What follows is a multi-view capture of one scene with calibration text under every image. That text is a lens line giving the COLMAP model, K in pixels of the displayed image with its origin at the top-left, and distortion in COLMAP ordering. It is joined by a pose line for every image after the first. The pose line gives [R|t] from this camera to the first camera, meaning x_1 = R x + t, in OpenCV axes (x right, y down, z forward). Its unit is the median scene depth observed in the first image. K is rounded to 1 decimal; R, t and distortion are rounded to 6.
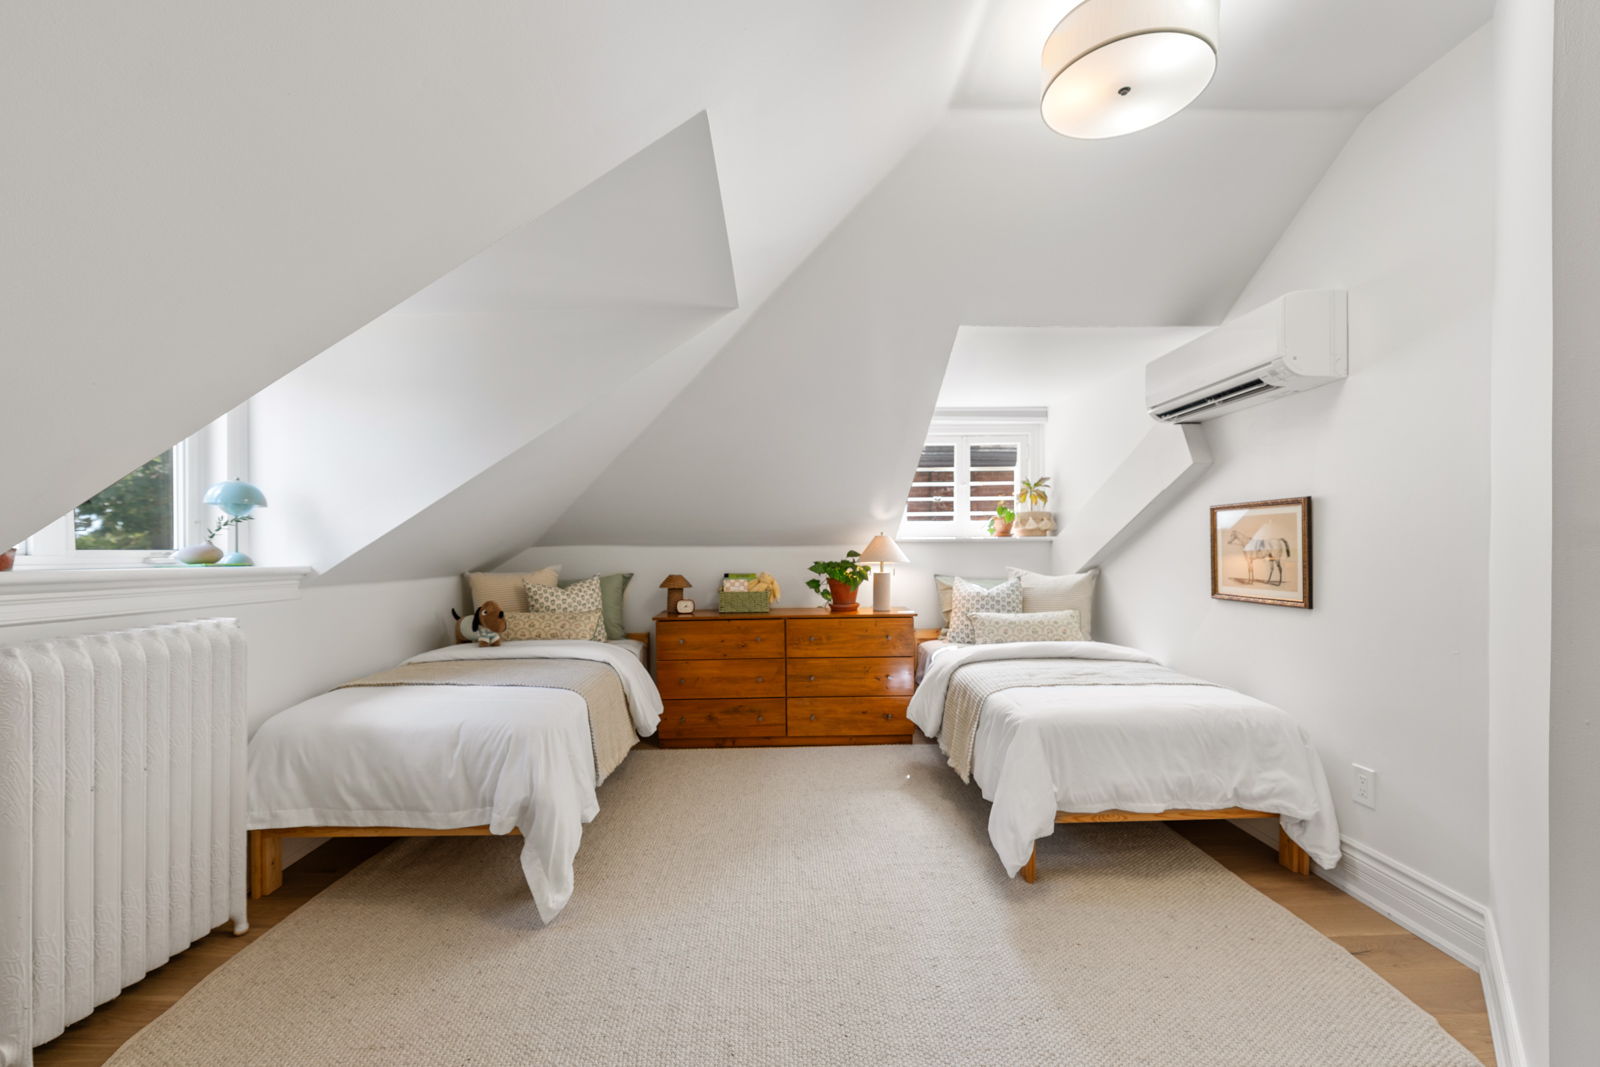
lens RADIAL K [[683.3, 0, 800.0], [0, 683.3, 533.5], [0, 0, 1]] dist [0.000478, 0.000145]
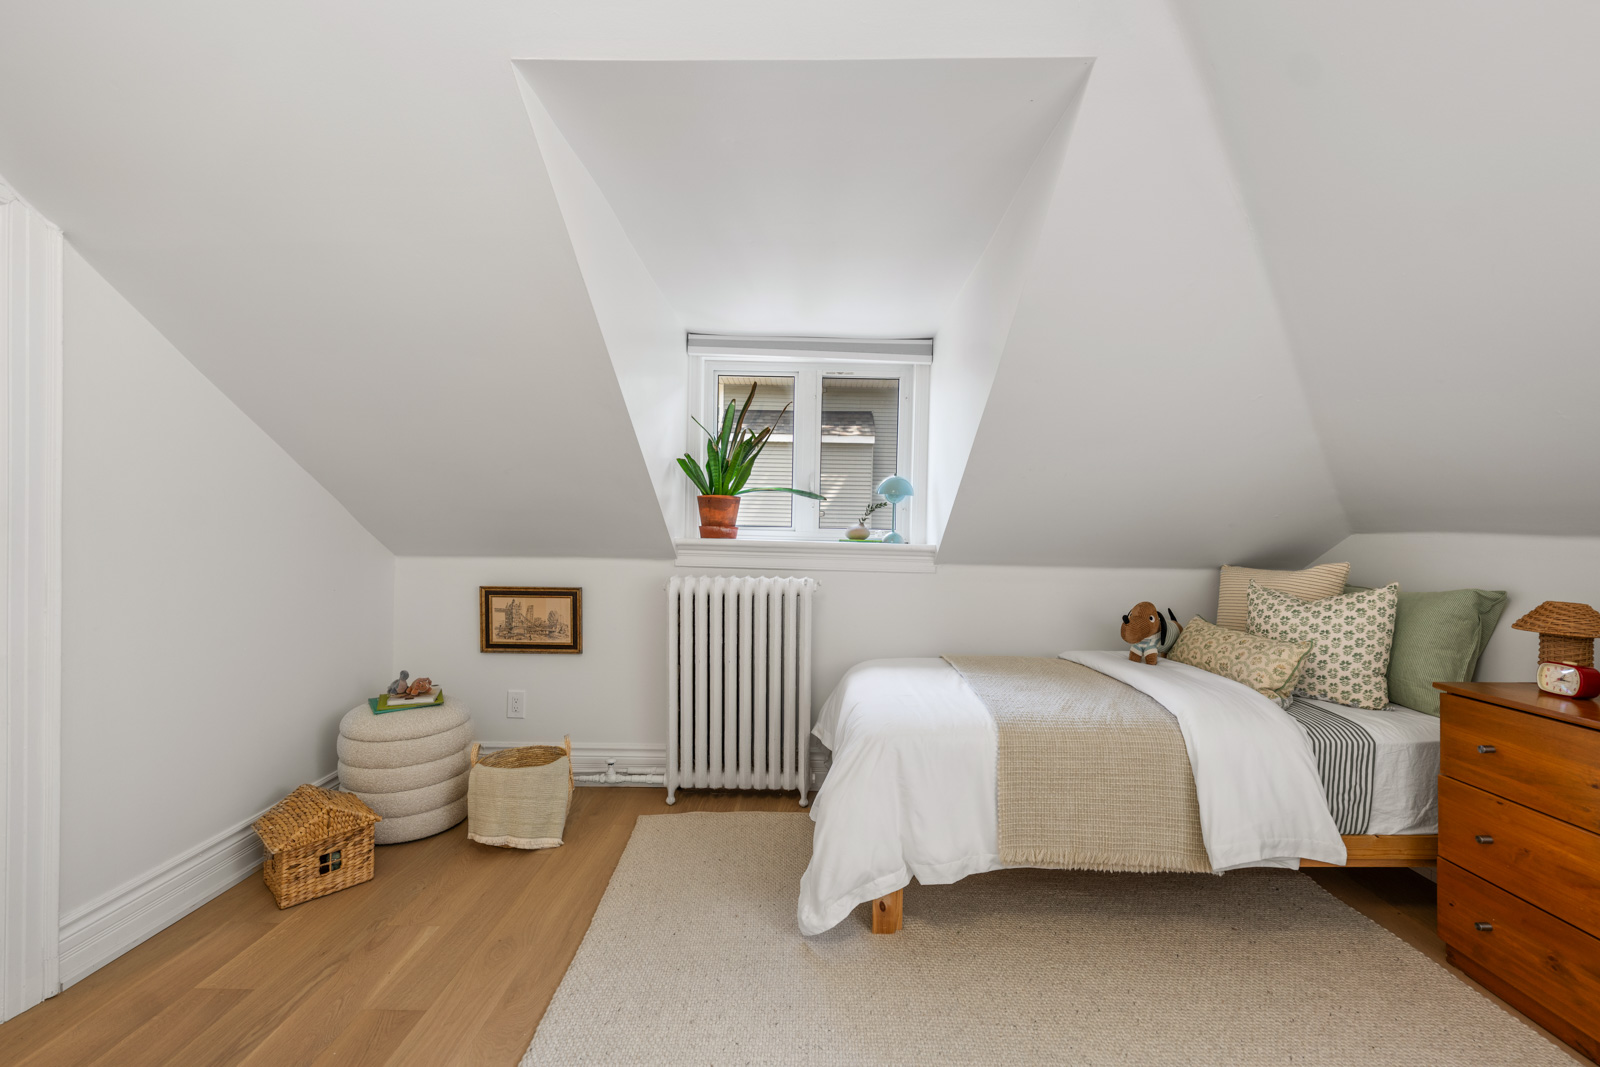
lens RADIAL K [[686.4, 0, 798.5], [0, 686.4, 508.6], [0, 0, 1]] dist [0.001107, 0.000296]
pose [[-0.073797, -0.016727, -0.997133, 0.447702], [0.008852, 0.999809, -0.017427, 0.003602], [0.997234, -0.010113, -0.073635, 0.833606]]
